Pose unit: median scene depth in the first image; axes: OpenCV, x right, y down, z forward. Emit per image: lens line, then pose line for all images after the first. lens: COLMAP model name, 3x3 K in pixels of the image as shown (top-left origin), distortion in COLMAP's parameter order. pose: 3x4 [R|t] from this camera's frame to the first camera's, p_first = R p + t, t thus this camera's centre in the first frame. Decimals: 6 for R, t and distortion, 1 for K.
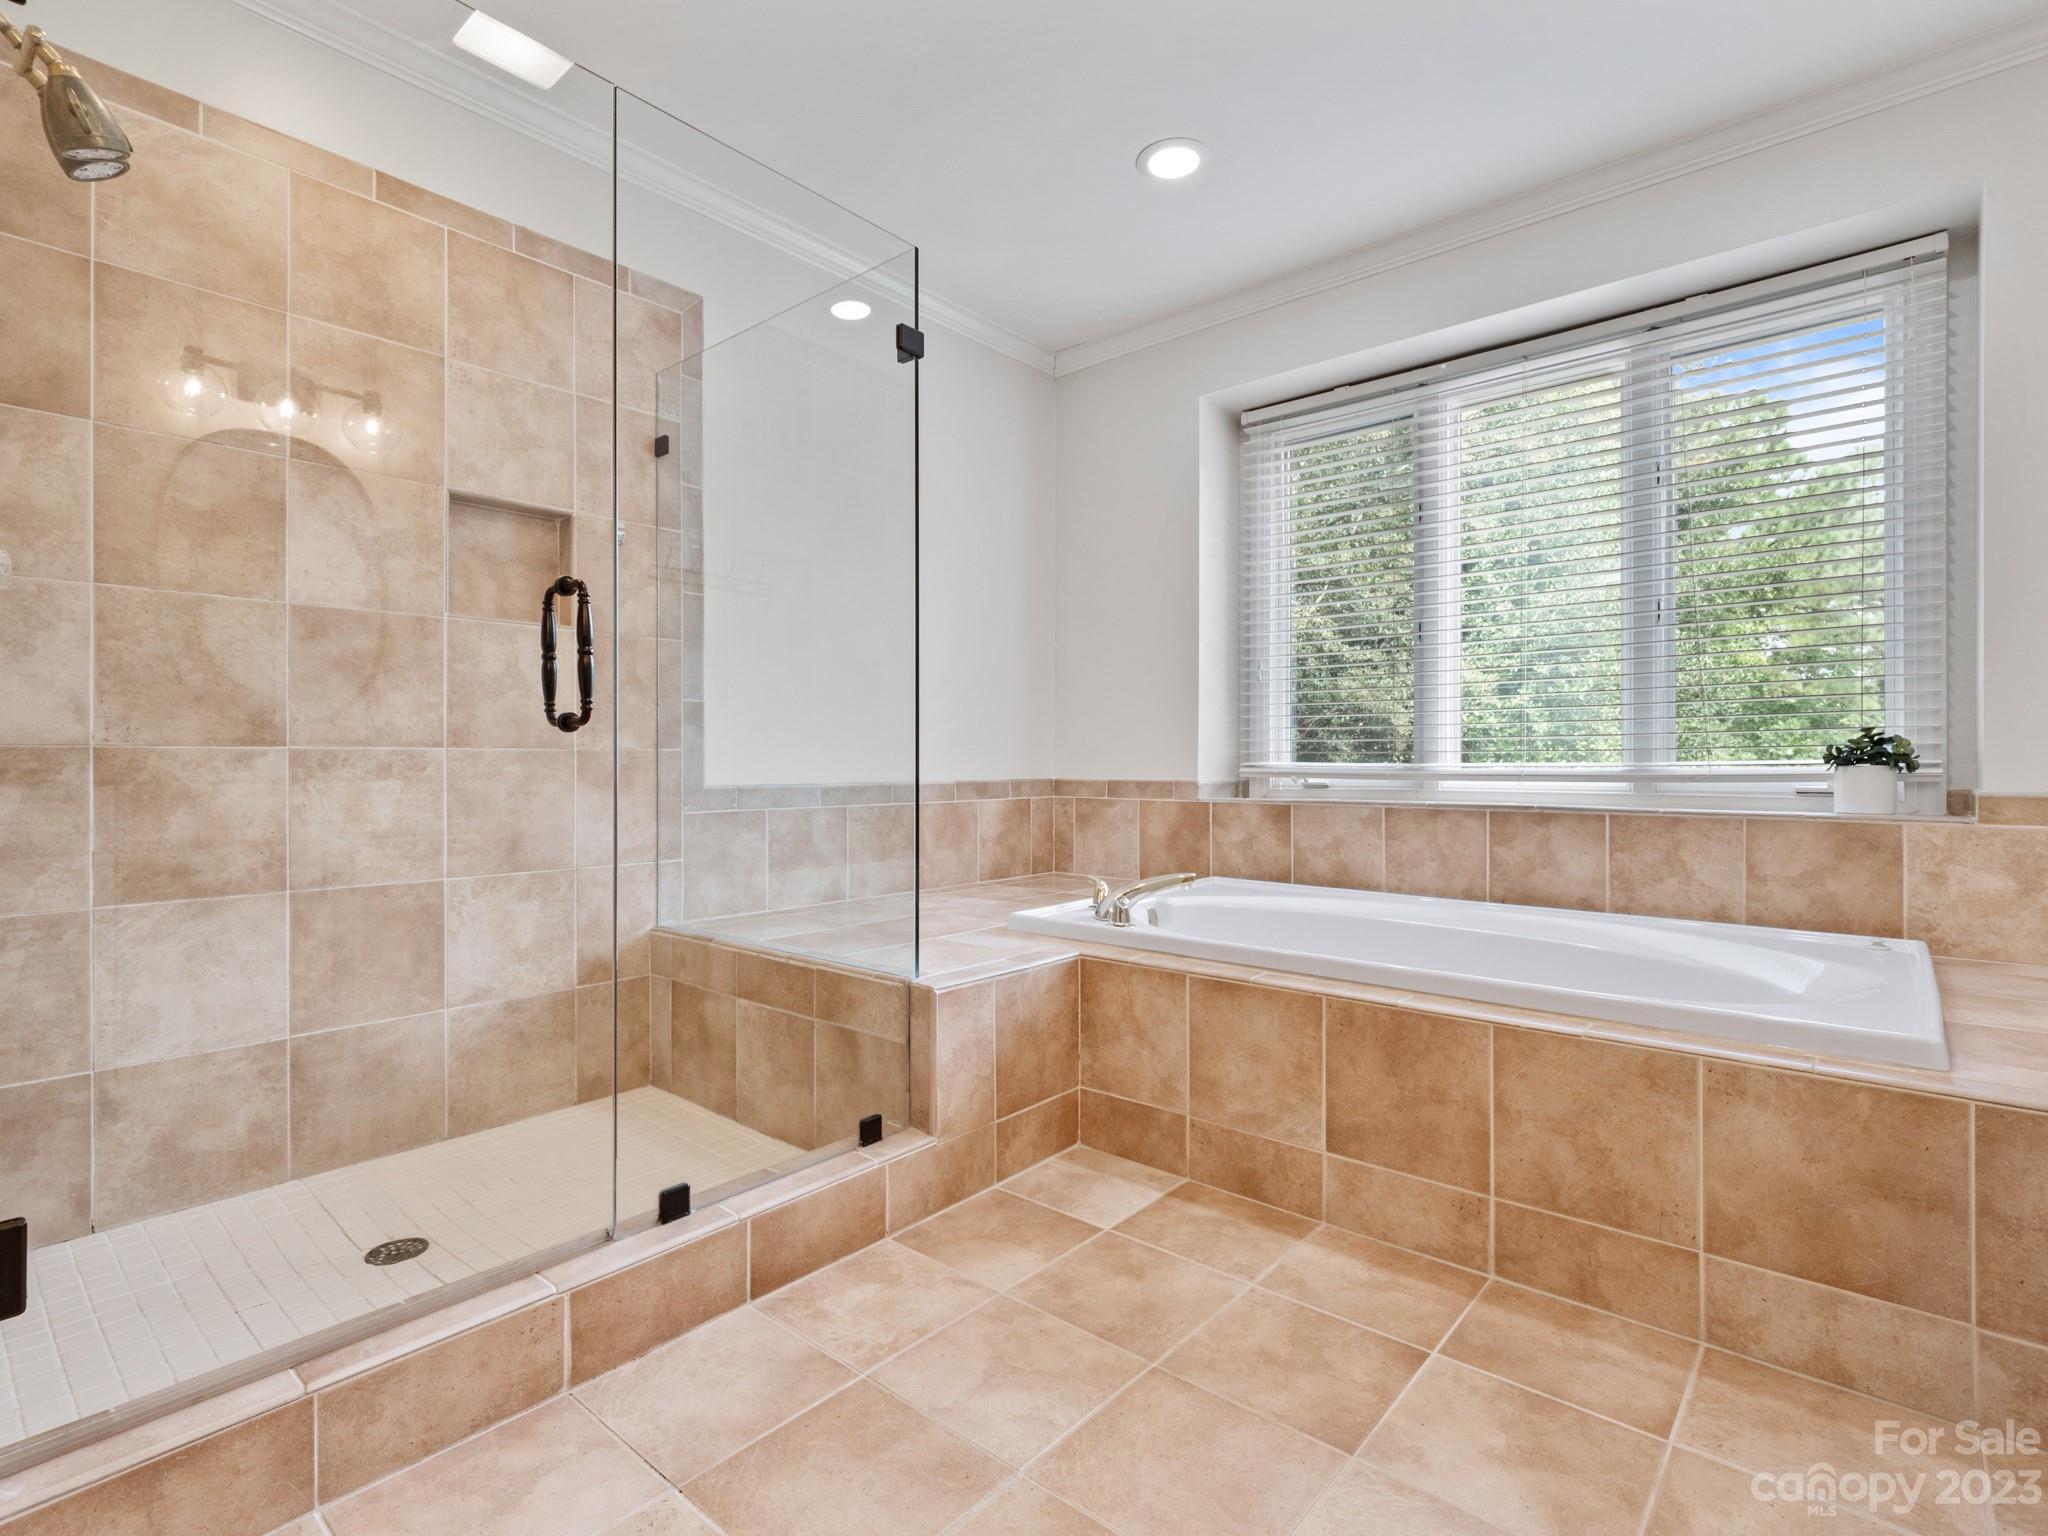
lens RADIAL K [[1004.7, 0, 1024.9], [0, 1004.7, 759.8], [0, 0, 1]] dist [0.004303, -0.003986]
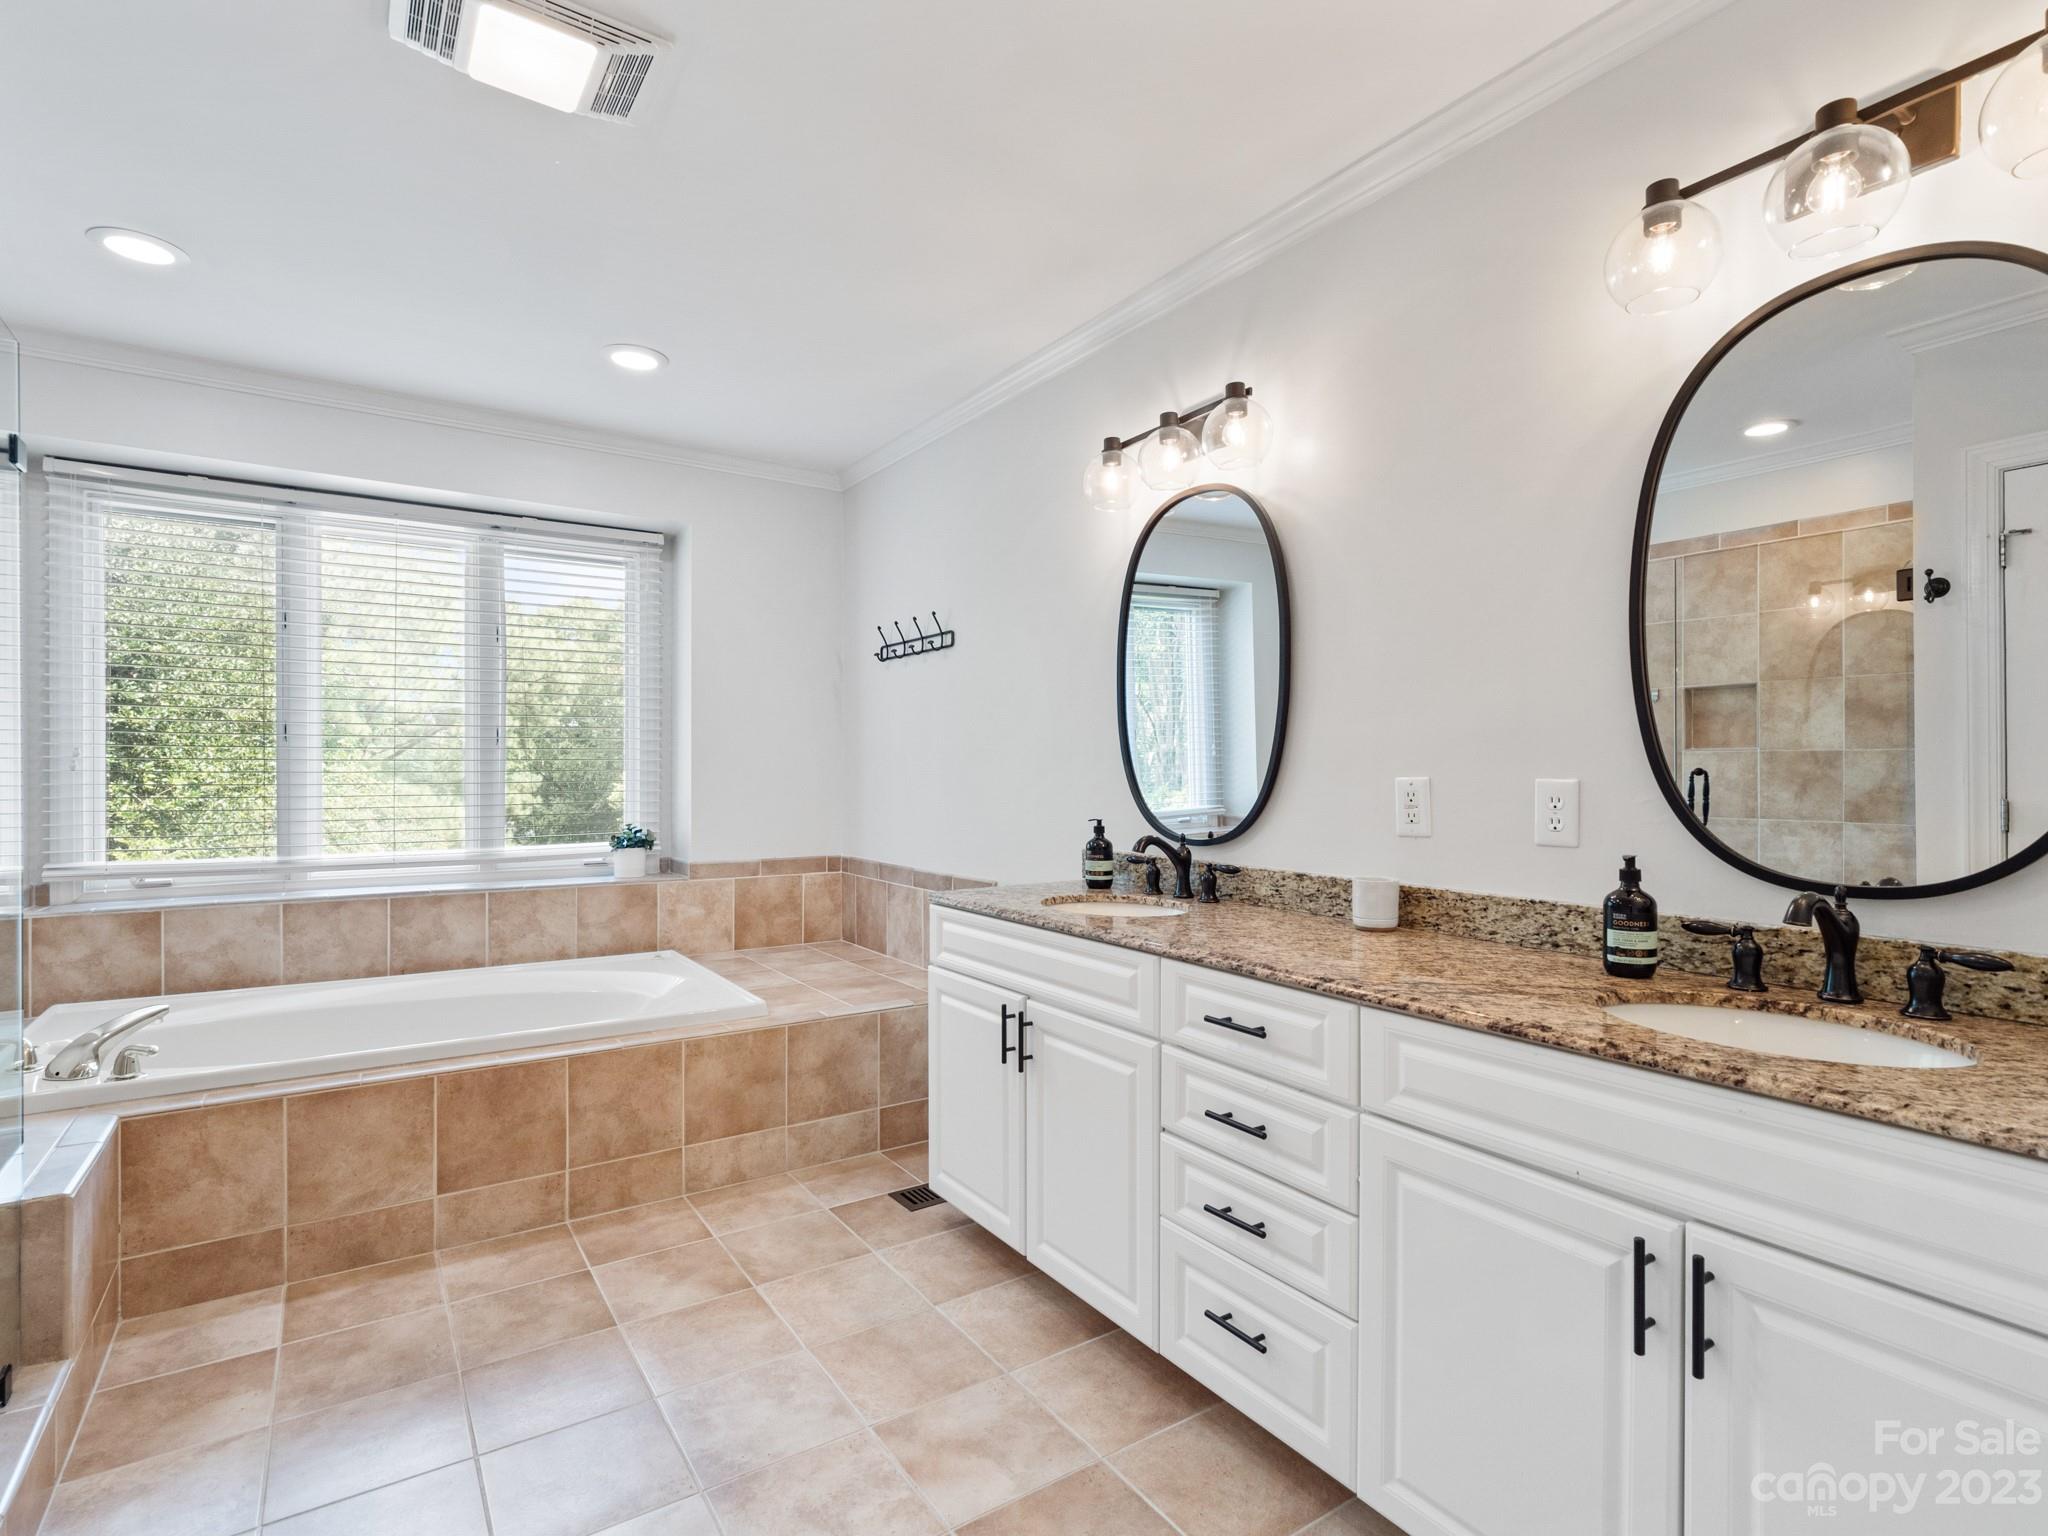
lens RADIAL K [[1004.7, 0, 1022.5], [0, 1004.7, 769.6], [0, 0, 1]] dist [0.004303, -0.003986]
pose [[0.259270, 0.003331, 0.965799, -0.711133], [-0.007512, 0.999971, -0.001432, -0.151329], [-0.965776, -0.006883, 0.259287, -0.052883]]
